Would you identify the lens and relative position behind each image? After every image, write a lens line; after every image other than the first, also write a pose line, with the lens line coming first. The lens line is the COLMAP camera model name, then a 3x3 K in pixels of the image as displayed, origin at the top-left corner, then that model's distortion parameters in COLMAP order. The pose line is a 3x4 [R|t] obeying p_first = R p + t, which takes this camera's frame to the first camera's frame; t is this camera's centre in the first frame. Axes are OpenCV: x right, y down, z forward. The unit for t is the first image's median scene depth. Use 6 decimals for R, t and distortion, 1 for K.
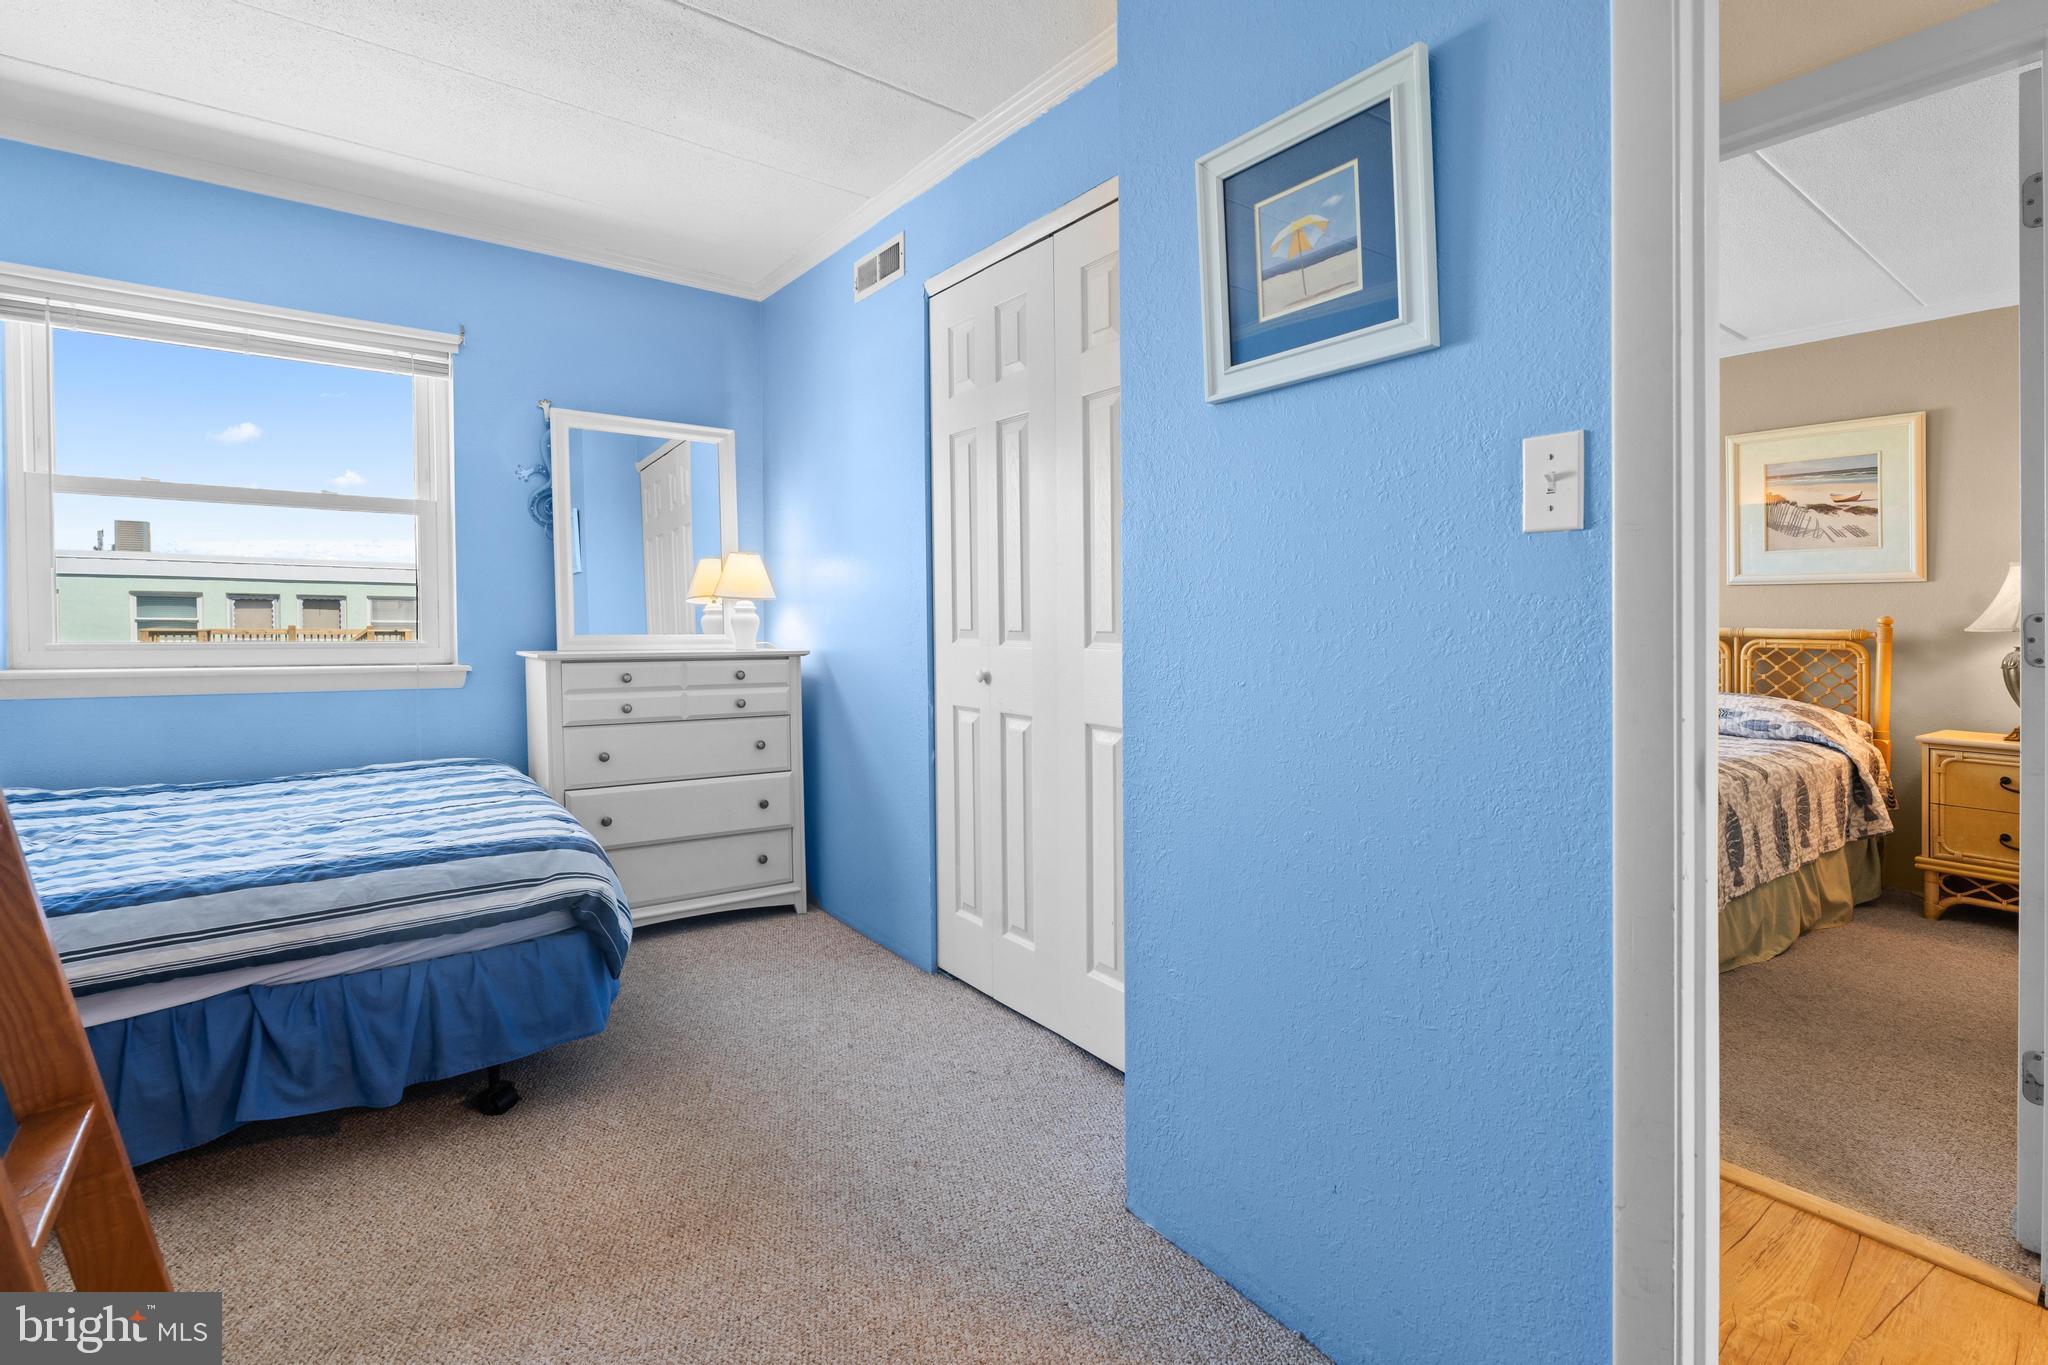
lens RADIAL K [[959.1, 0, 1024.5], [0, 959.1, 594.7], [0, 0, 1]] dist [-0.003182, -0.000198]
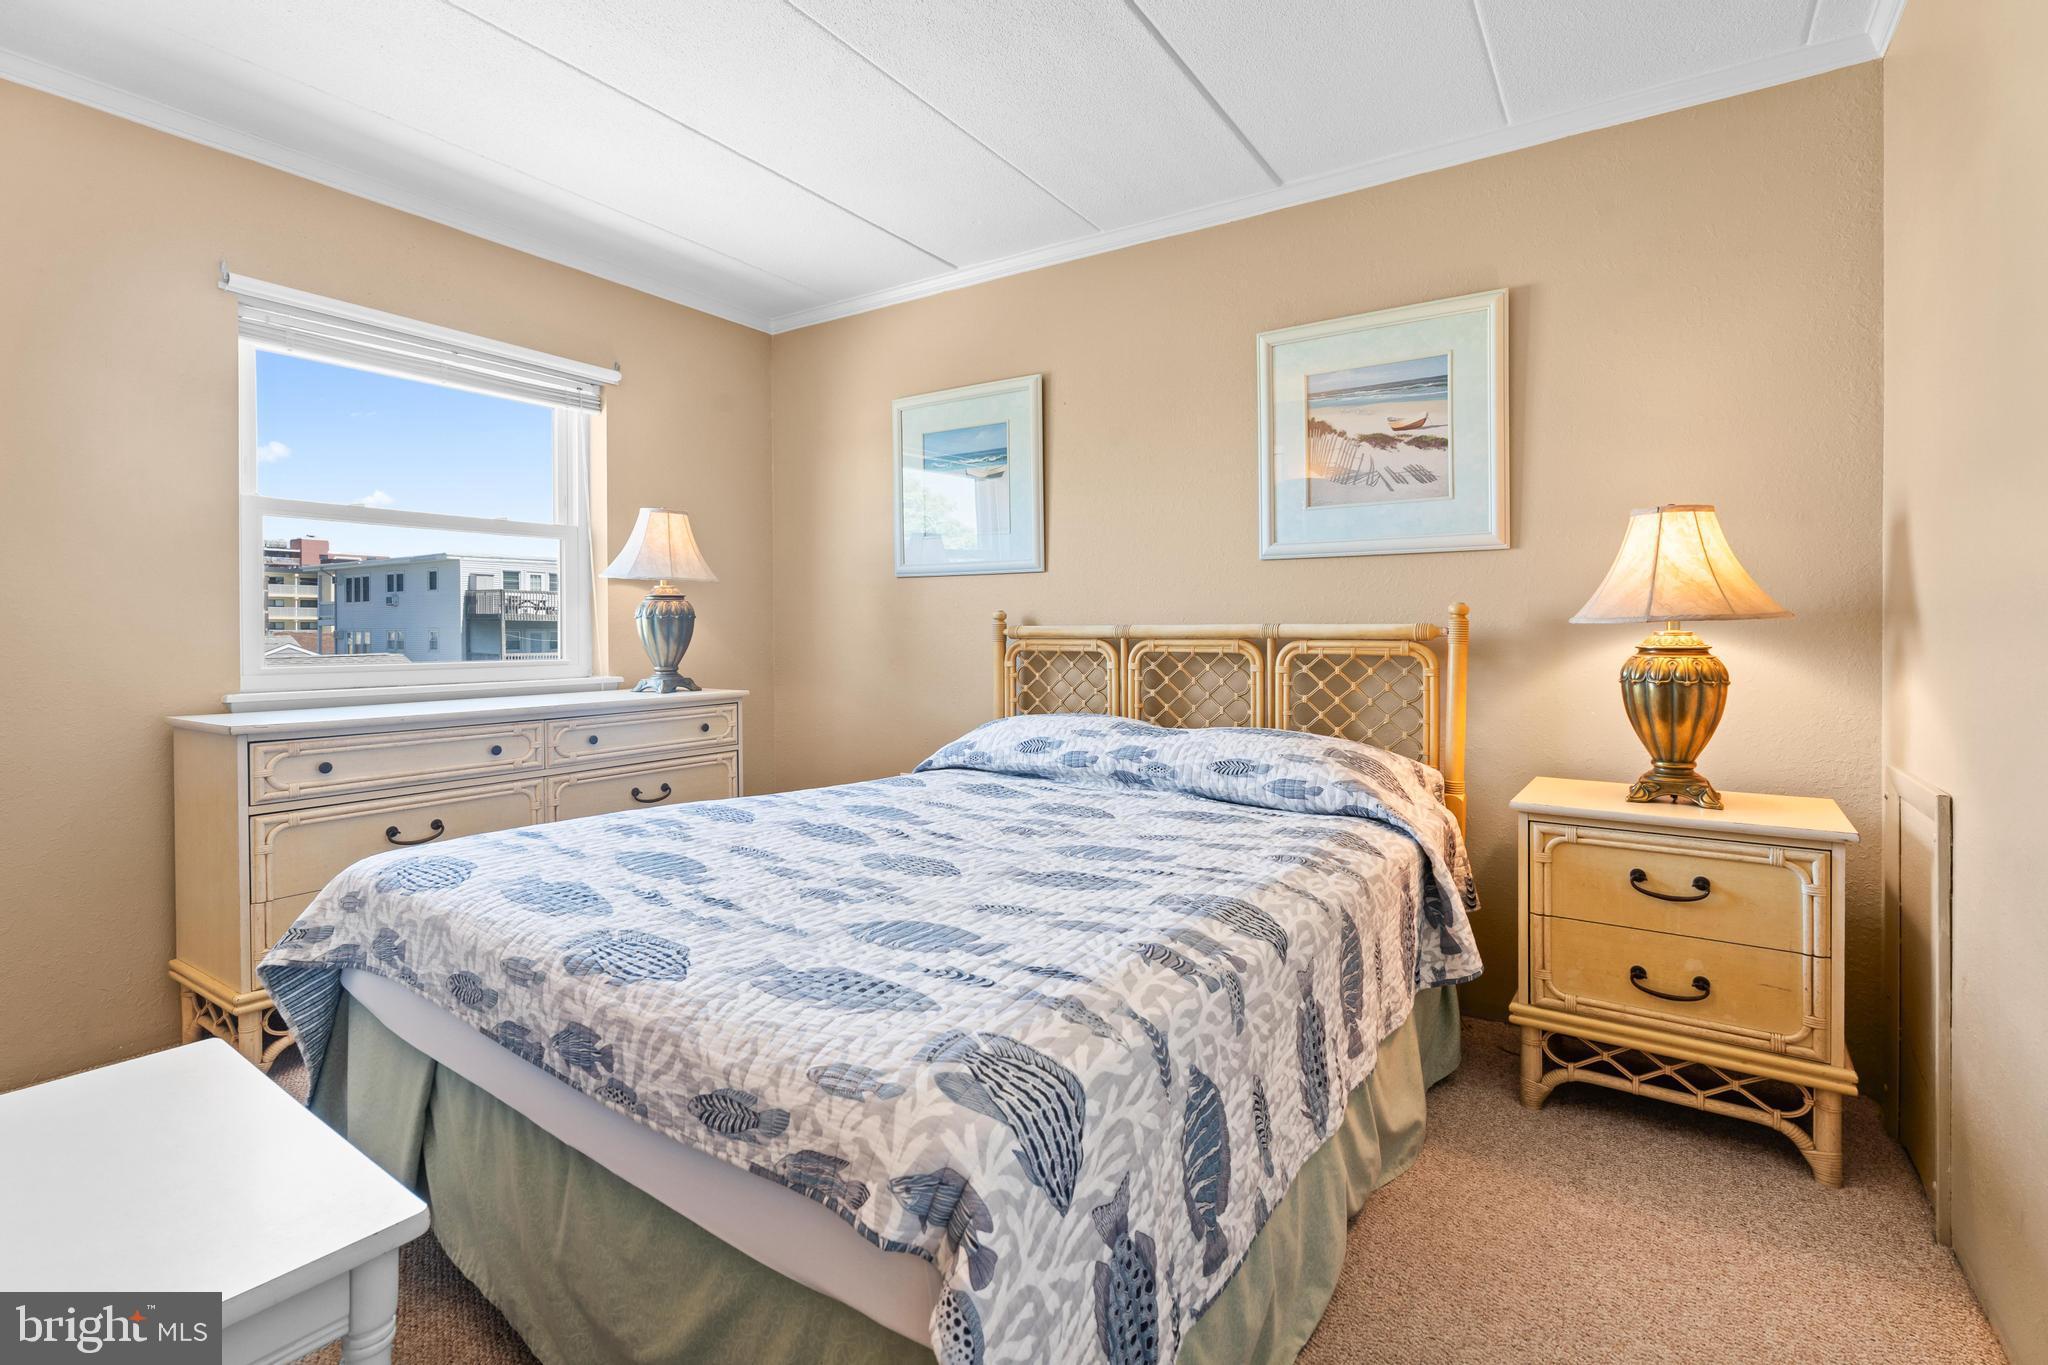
lens RADIAL K [[946.5, 0, 1025.6], [0, 946.5, 617.6], [0, 0, 1]] dist [-0.003204, -0.000294]
pose [[0.941435, -0.013359, 0.336931, 0.422442], [0.008084, 0.999822, 0.017055, 0.020250], [-0.337098, -0.013332, 0.941375, 0.513597]]
